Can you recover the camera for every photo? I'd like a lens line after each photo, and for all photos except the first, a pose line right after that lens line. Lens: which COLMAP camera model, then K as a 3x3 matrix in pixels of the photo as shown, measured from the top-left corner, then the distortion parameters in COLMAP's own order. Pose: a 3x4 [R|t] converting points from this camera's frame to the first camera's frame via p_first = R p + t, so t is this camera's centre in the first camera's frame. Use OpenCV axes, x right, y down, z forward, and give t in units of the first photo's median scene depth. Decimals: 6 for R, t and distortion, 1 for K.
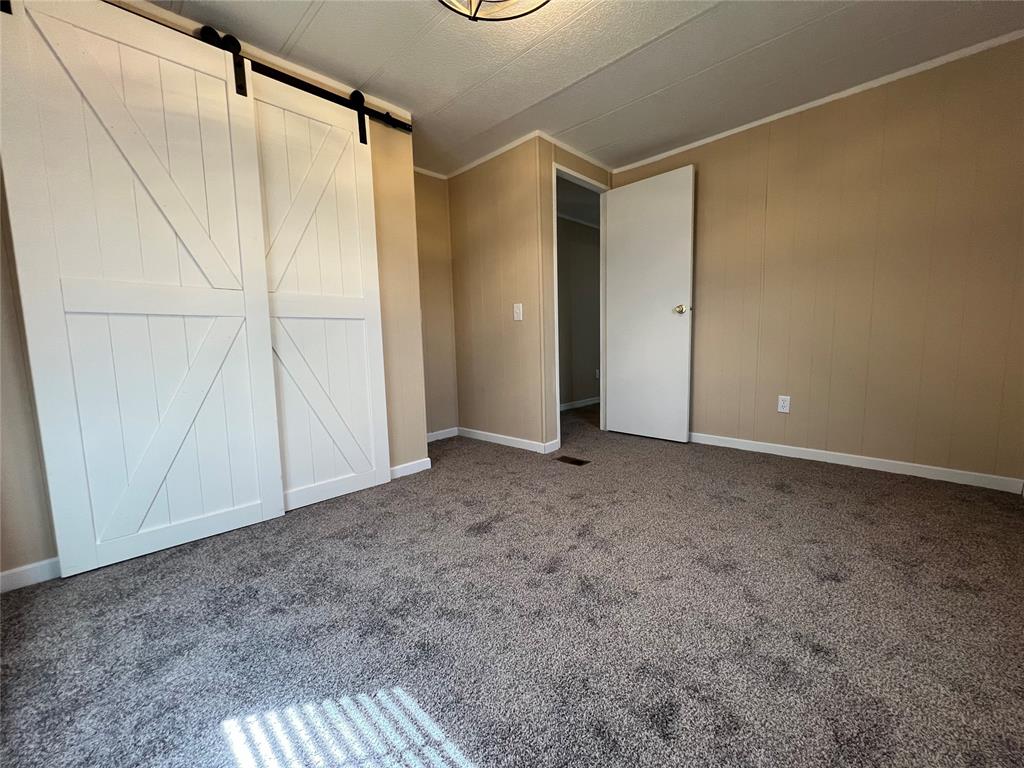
lens RADIAL K [[410.2, 0, 509.3], [0, 410.2, 384.0], [0, 0, 1]] dist [-0.000800, -0.000283]
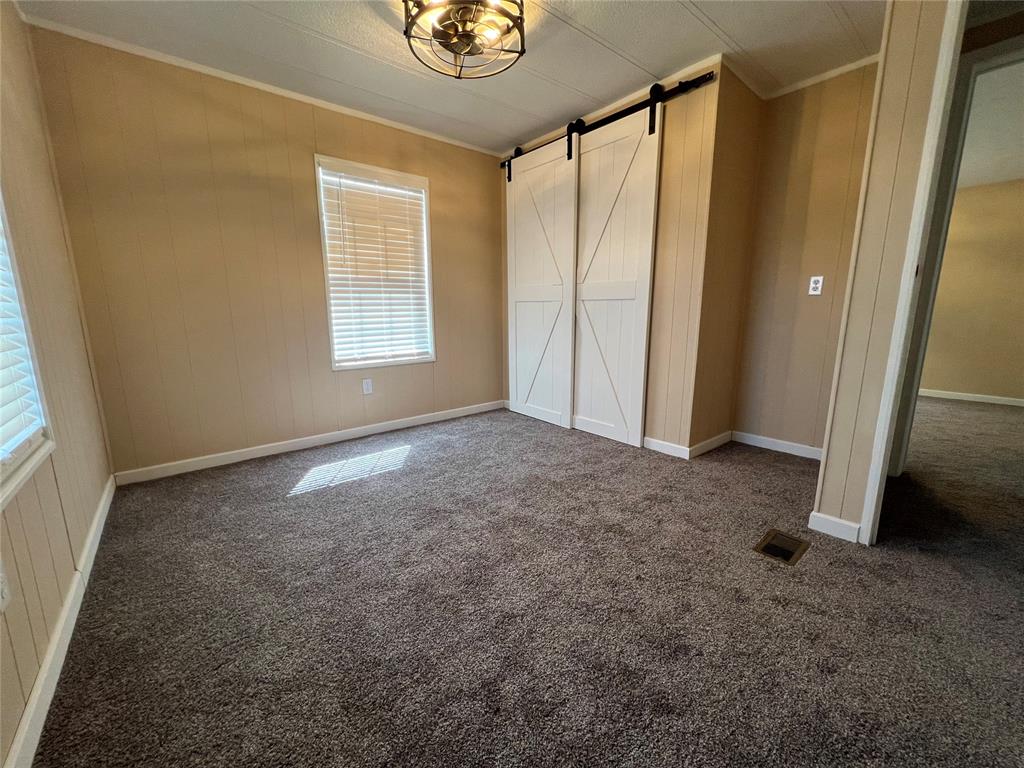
lens RADIAL K [[417.7, 0, 519.5], [0, 417.7, 386.4], [0, 0, 1]] dist [-0.000491, -0.000113]
pose [[-0.103382, 0.209553, -0.972317, 0.972234], [-0.098498, 0.970593, 0.219655, -0.166074], [0.989753, 0.118480, -0.079701, 0.904083]]
